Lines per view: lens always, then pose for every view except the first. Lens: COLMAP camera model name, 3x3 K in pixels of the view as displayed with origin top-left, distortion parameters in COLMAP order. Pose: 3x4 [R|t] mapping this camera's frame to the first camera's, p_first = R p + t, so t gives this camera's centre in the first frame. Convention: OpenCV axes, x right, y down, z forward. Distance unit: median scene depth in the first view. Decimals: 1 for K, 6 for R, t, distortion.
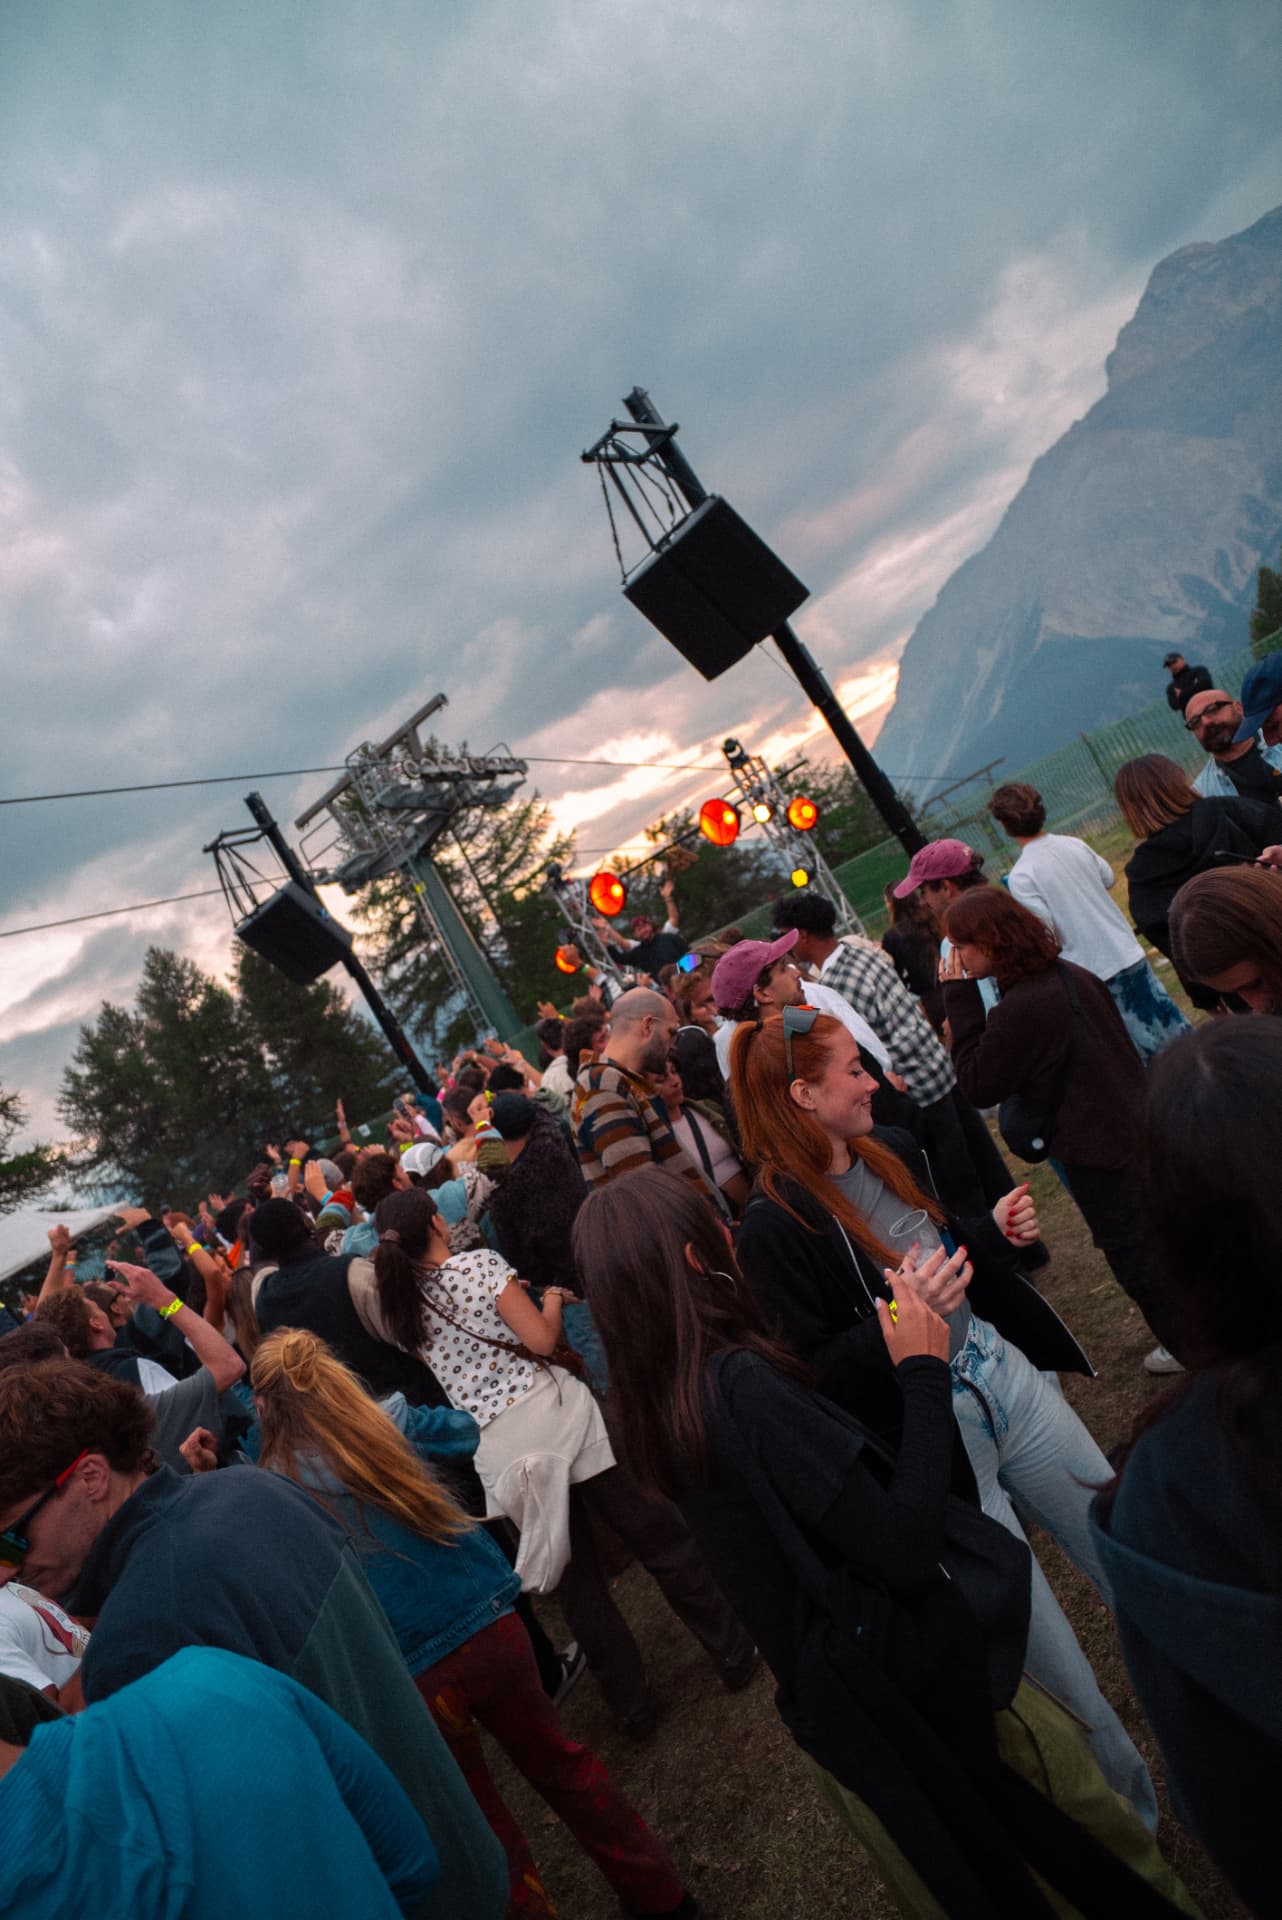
lens RADIAL K [[1144.1, 0, 641.8], [0, 1144.1, 970.8], [0, 0, 1]] dist [-0.058647, 0.042195]
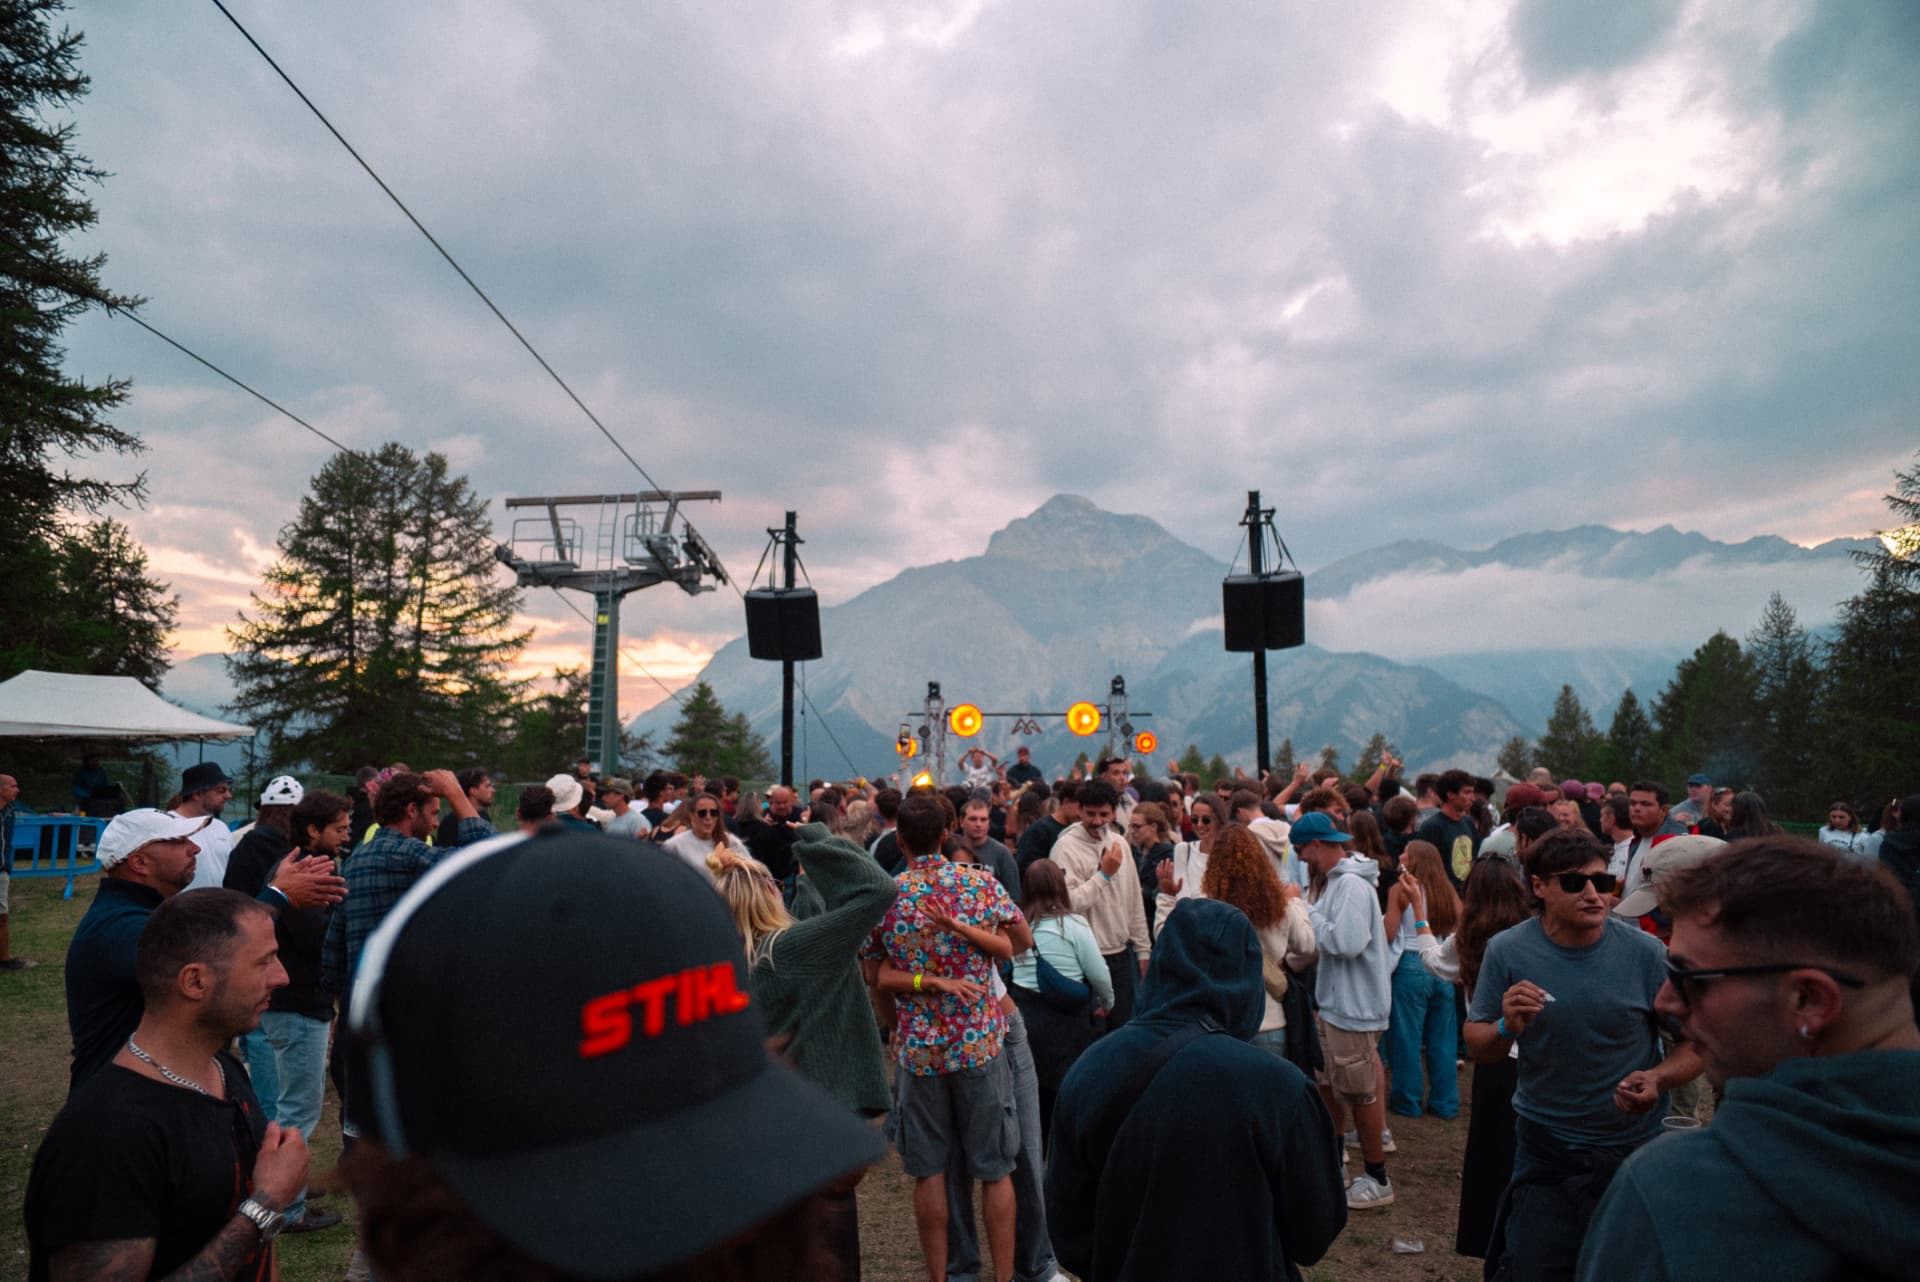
lens RADIAL K [[1144.1, 0, 952.6], [0, 1144.1, 641.4], [0, 0, 1]] dist [-0.058647, 0.042195]
pose [[0.753195, 0.542069, 0.372636, -0.143911], [-0.421624, 0.832658, -0.359046, 0.082943], [-0.504906, 0.113319, 0.855703, -0.041439]]
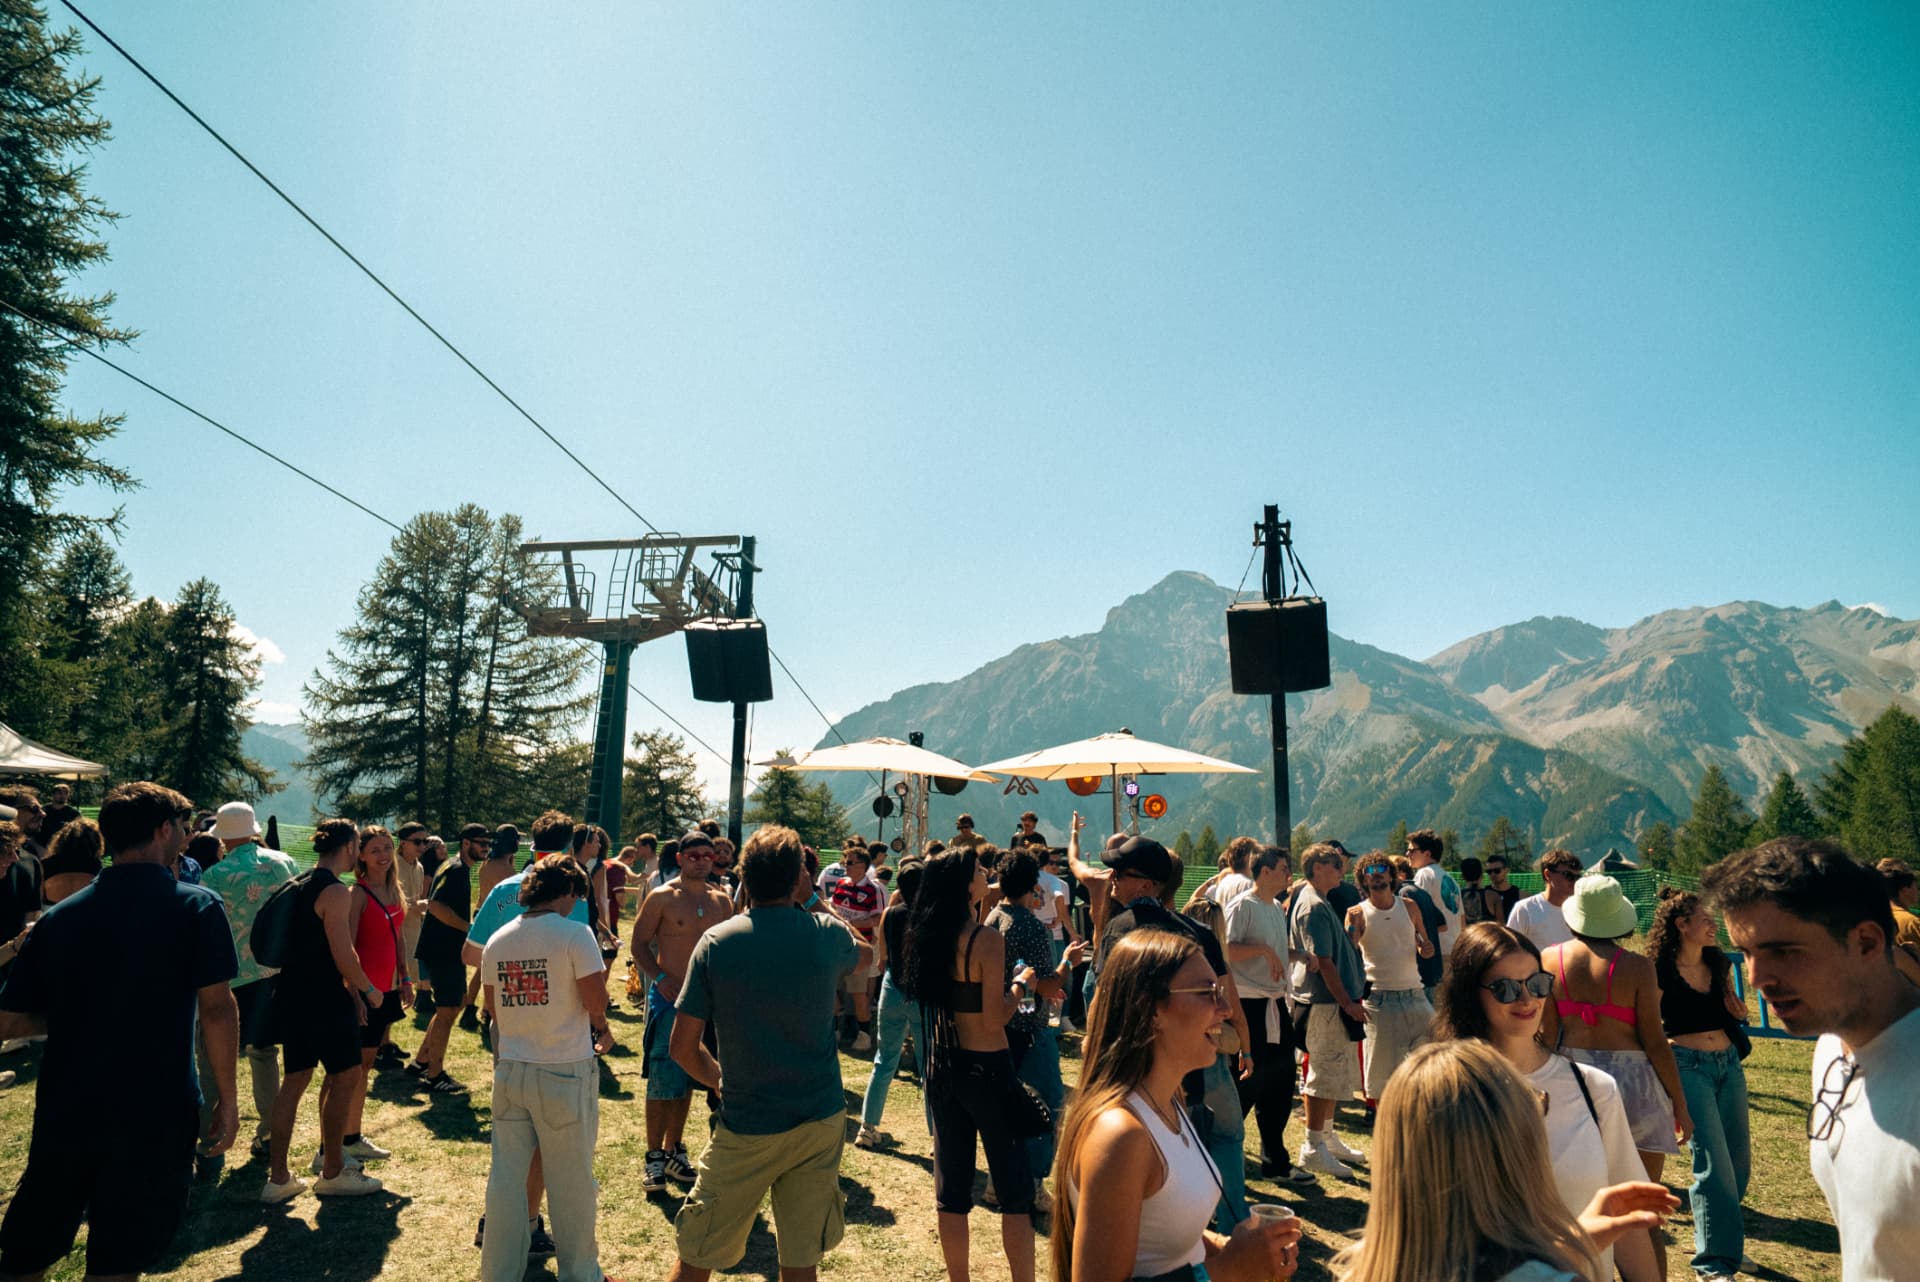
lens RADIAL K [[1144.1, 0, 954.6], [0, 1144.1, 637.9], [0, 0, 1]] dist [-0.058647, 0.042195]
pose [[0.780558, 0.569450, 0.257792, -0.099607], [-0.463786, 0.804096, -0.371930, 0.060487], [-0.419085, 0.170752, 0.891746, -0.021466]]
